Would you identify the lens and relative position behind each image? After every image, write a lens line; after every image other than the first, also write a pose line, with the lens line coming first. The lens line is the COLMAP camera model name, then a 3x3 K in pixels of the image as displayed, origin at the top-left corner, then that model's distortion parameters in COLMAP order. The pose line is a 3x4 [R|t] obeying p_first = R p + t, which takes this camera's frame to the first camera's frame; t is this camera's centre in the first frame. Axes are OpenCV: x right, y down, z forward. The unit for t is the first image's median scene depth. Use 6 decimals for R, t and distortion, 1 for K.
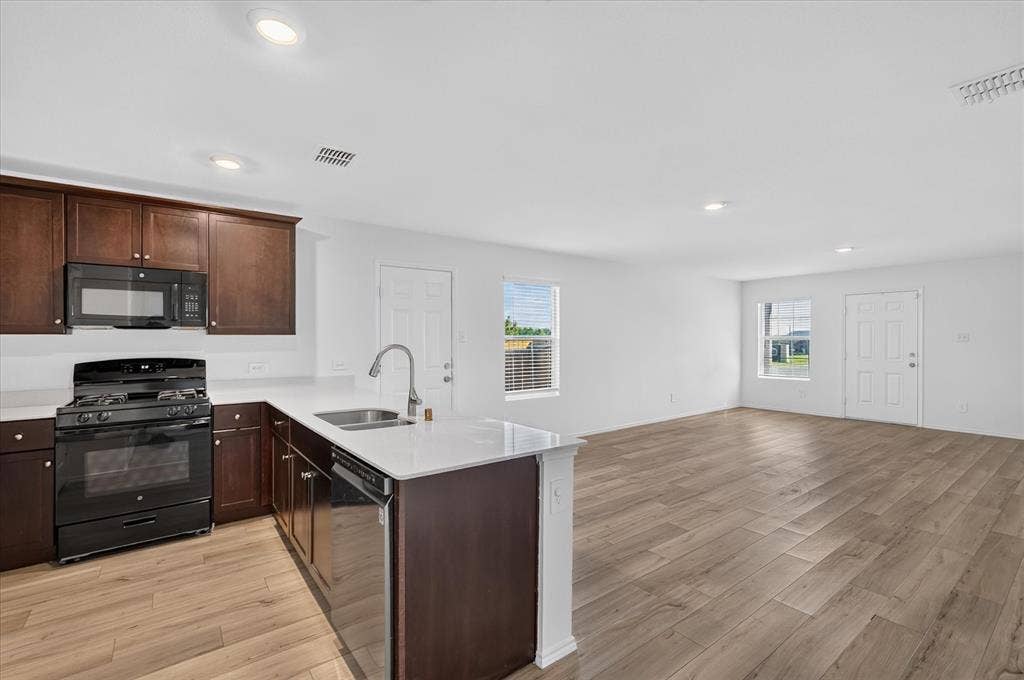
lens RADIAL K [[458.0, 0, 509.2], [0, 458.0, 340.3], [0, 0, 1]] dist [-0.005545, 0.005072]
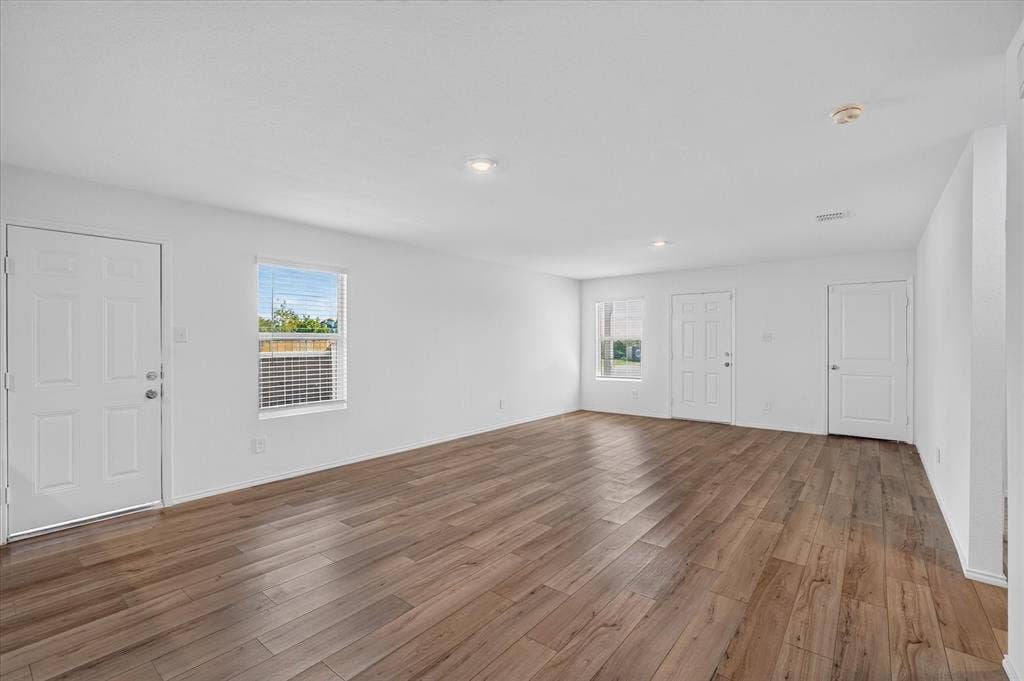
lens RADIAL K [[458.0, 0, 506.4], [0, 458.0, 343.8], [0, 0, 1]] dist [-0.005545, 0.005072]
pose [[0.971616, -0.002034, 0.236554, 0.292667], [0.001255, 0.999993, 0.003444, 0.006340], [-0.236560, -0.003050, 0.971612, 0.226329]]
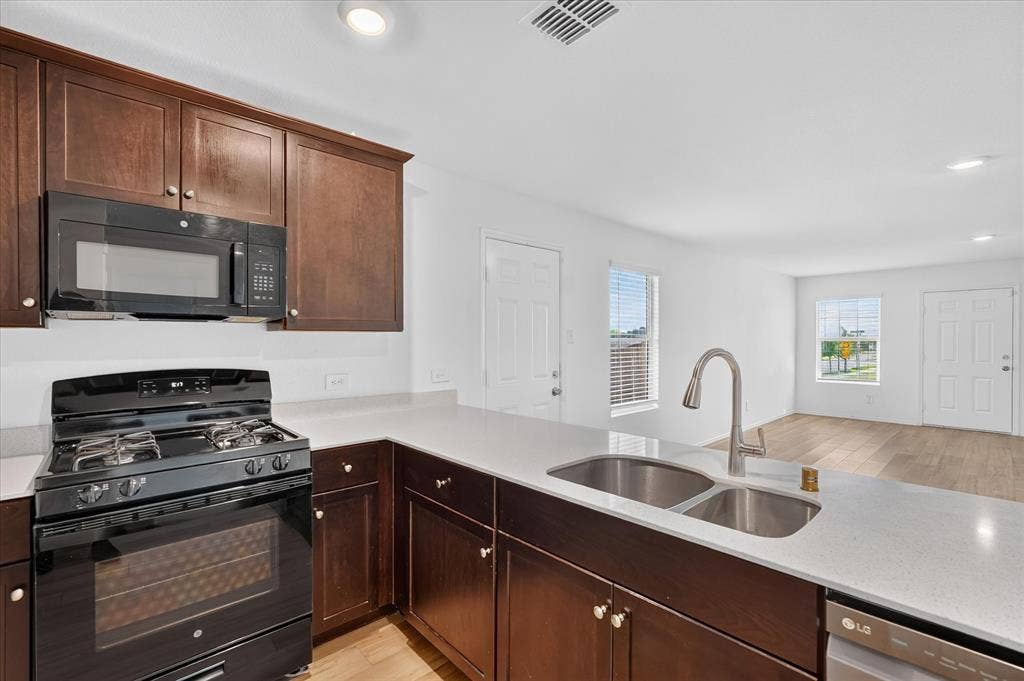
lens RADIAL K [[458.0, 0, 511.8], [0, 458.0, 342.5], [0, 0, 1]] dist [-0.005545, 0.005072]
pose [[0.995296, 0.001376, 0.096868, -0.356568], [-0.001659, 0.999995, 0.002839, 0.001368], [-0.096863, -0.002986, 0.995293, 0.312280]]
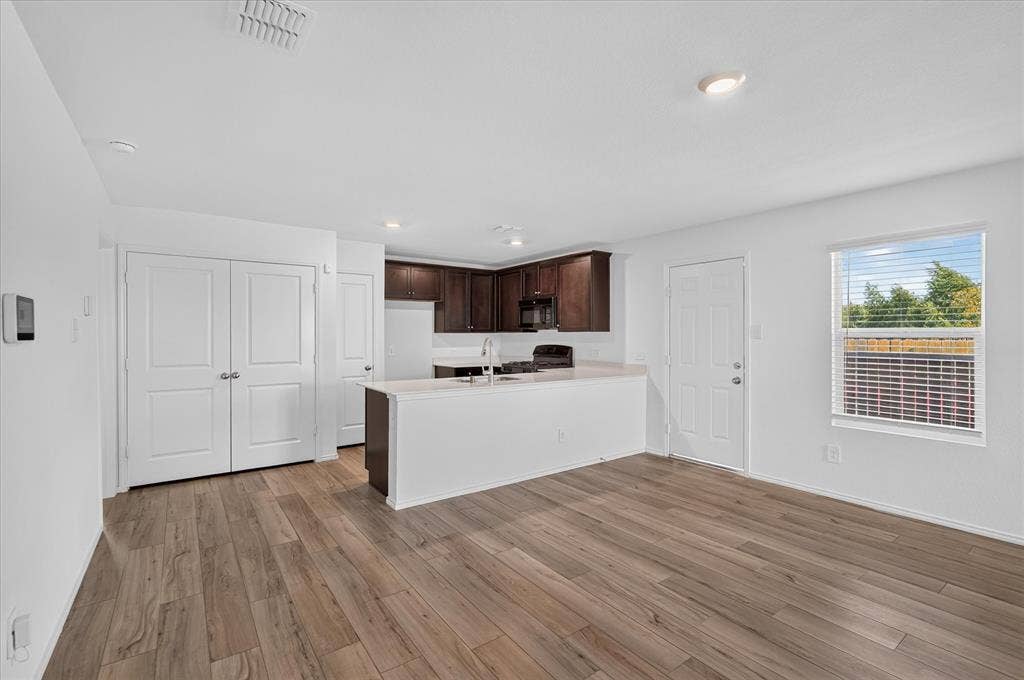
lens RADIAL K [[458.0, 0, 507.4], [0, 458.0, 332.7], [0, 0, 1]] dist [-0.005545, 0.005072]
pose [[-0.021631, -0.003939, -0.999758, 0.948503], [-0.001632, 0.999991, -0.003904, -0.003118], [0.999765, 0.001548, -0.021637, 0.730442]]
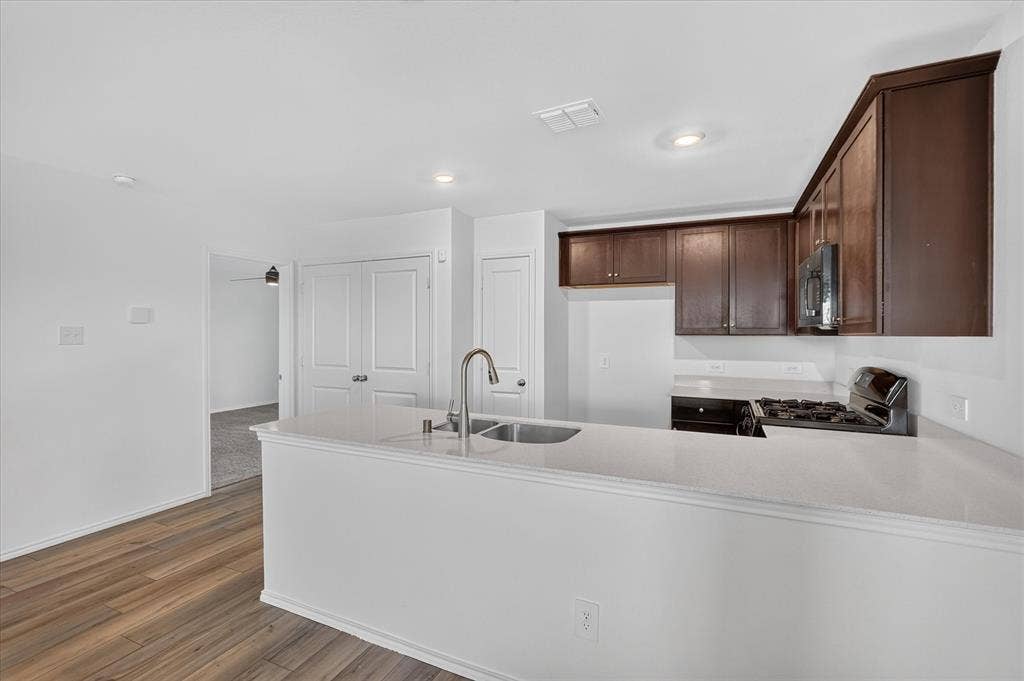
lens RADIAL K [[458.0, 0, 510.0], [0, 458.0, 335.7], [0, 0, 1]] dist [-0.005545, 0.005072]
pose [[-0.878080, -0.003930, -0.478497, 0.077115], [-0.007519, 0.999956, 0.005585, -0.012673], [0.478454, 0.008502, -0.878071, 1.164146]]
